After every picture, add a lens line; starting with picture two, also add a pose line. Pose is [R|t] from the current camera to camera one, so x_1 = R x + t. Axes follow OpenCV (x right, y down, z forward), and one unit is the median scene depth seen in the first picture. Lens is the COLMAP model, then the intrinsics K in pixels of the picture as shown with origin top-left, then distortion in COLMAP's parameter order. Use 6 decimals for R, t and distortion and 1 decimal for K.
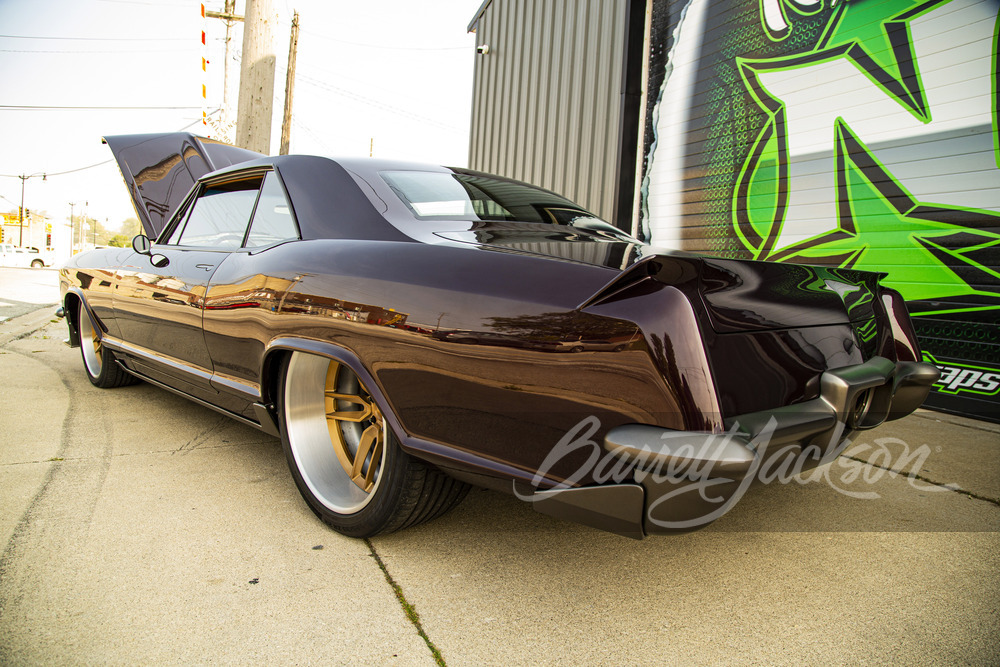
lens RADIAL K [[691.1, 0, 500.0], [0, 691.1, 333.5], [0, 0, 1]] dist [-0.117609, 0.057544]
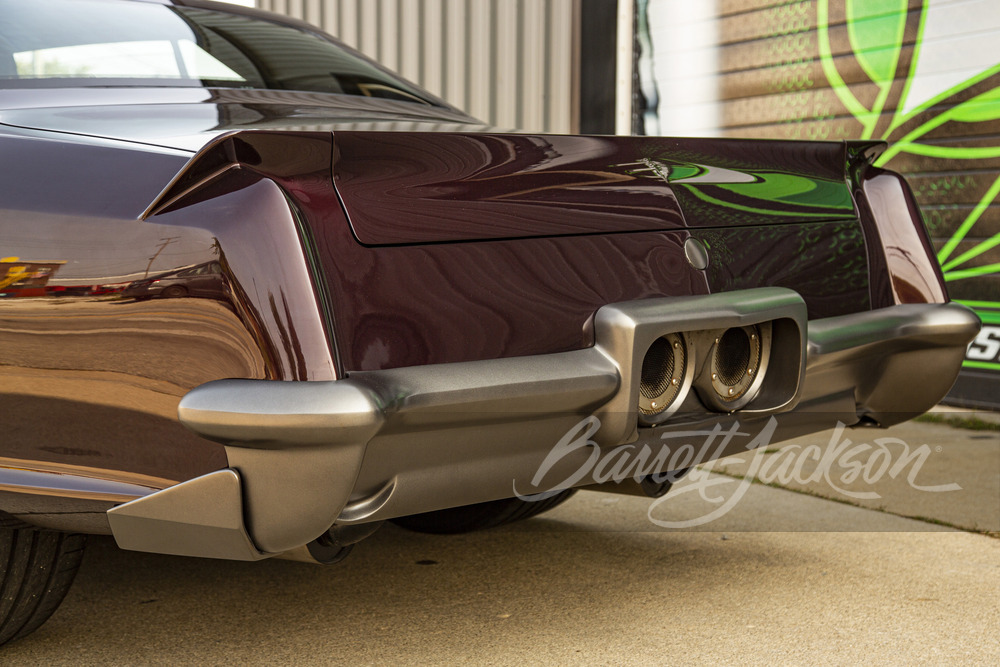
lens RADIAL K [[1856.5, 0, 533.0], [0, 1856.5, 363.4], [0, 0, 1]] dist [0.260646, 0.070567]
pose [[0.997174, -0.058613, 0.046996, 0.166062], [0.059034, 0.998227, -0.007634, 0.058408], [-0.046465, 0.010387, 0.998866, -0.344786]]
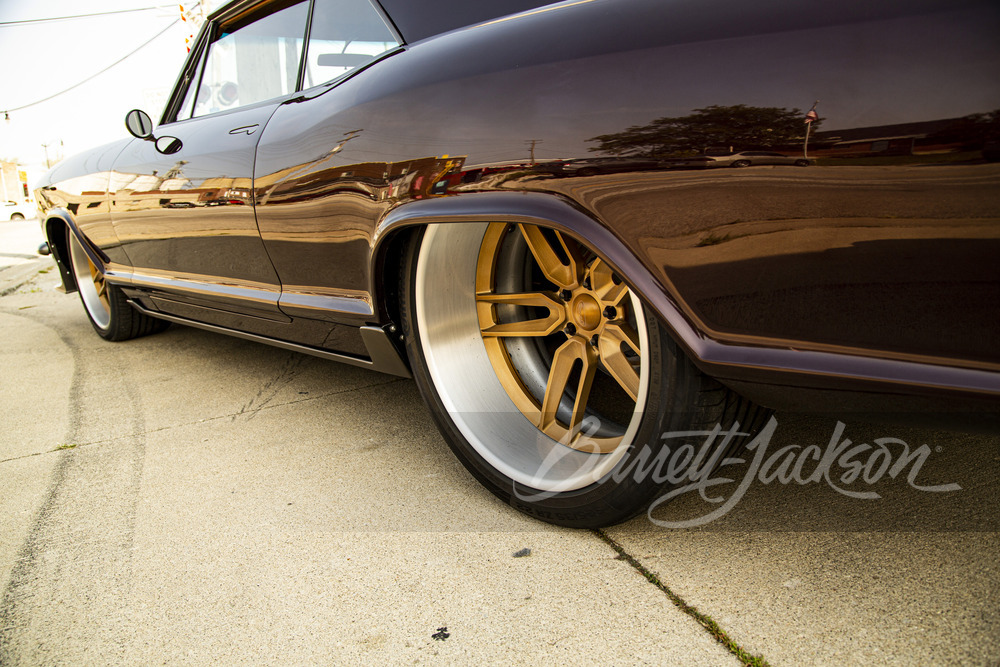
lens RADIAL K [[790.0, 0, 500.0], [0, 790.0, 333.5], [0, 0, 1]] dist [-0.095215, 0.086034]
pose [[0.991753, -0.103932, -0.074992, -0.132010], [0.111878, 0.987506, 0.110971, 0.031292], [0.062522, -0.118446, 0.990990, 0.213905]]
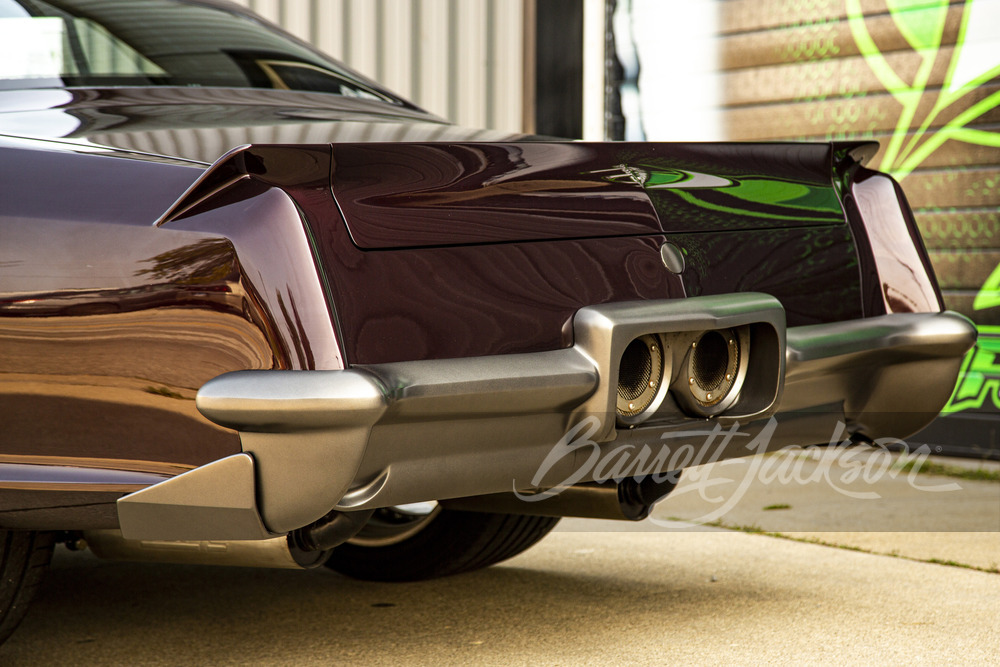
lens RADIAL K [[3051.9, 0, 516.7], [0, 3051.9, 356.8], [0, 0, 1]] dist [0.801347, -1.134463]
pose [[0.995386, -0.061535, 0.073628, 0.101259], [0.064721, 0.997032, -0.041702, 0.108707], [-0.070843, 0.046275, 0.996413, -0.932376]]
